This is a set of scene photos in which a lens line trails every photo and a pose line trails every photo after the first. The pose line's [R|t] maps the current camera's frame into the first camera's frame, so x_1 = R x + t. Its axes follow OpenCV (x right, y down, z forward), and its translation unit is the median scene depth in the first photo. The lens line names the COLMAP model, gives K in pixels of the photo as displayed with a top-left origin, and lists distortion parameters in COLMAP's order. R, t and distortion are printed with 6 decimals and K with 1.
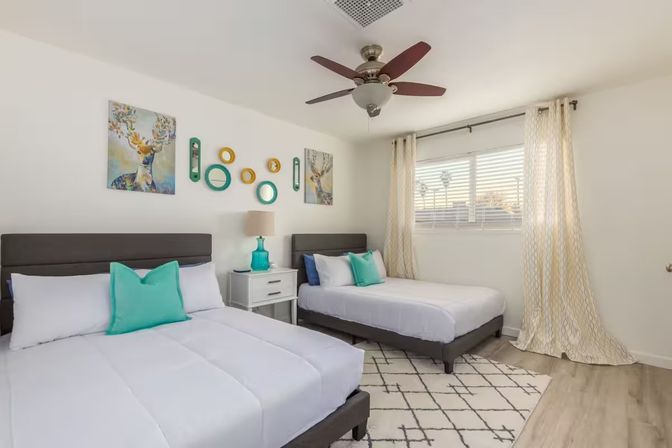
lens RADIAL K [[316.6, 0, 335.7], [0, 316.6, 228.2], [0, 0, 1]] dist [0.013625, -0.000083]
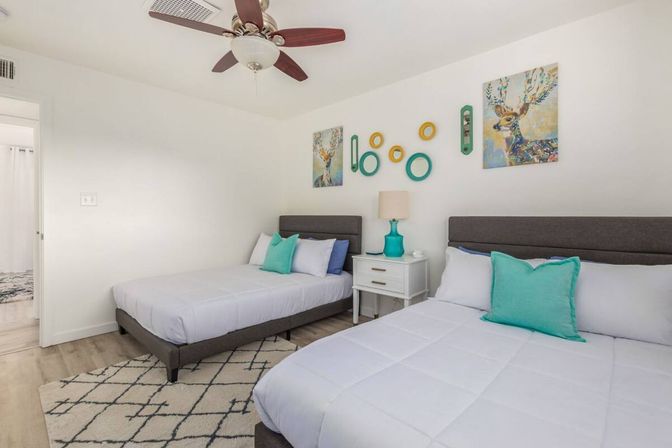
lens RADIAL K [[316.6, 0, 335.8], [0, 316.6, 213.8], [0, 0, 1]] dist [0.013625, -0.000083]
pose [[-0.016666, -0.012848, -0.999779, 0.676275], [0.005112, 0.999903, -0.012935, 0.022759], [0.999848, -0.005327, -0.016599, 0.867424]]
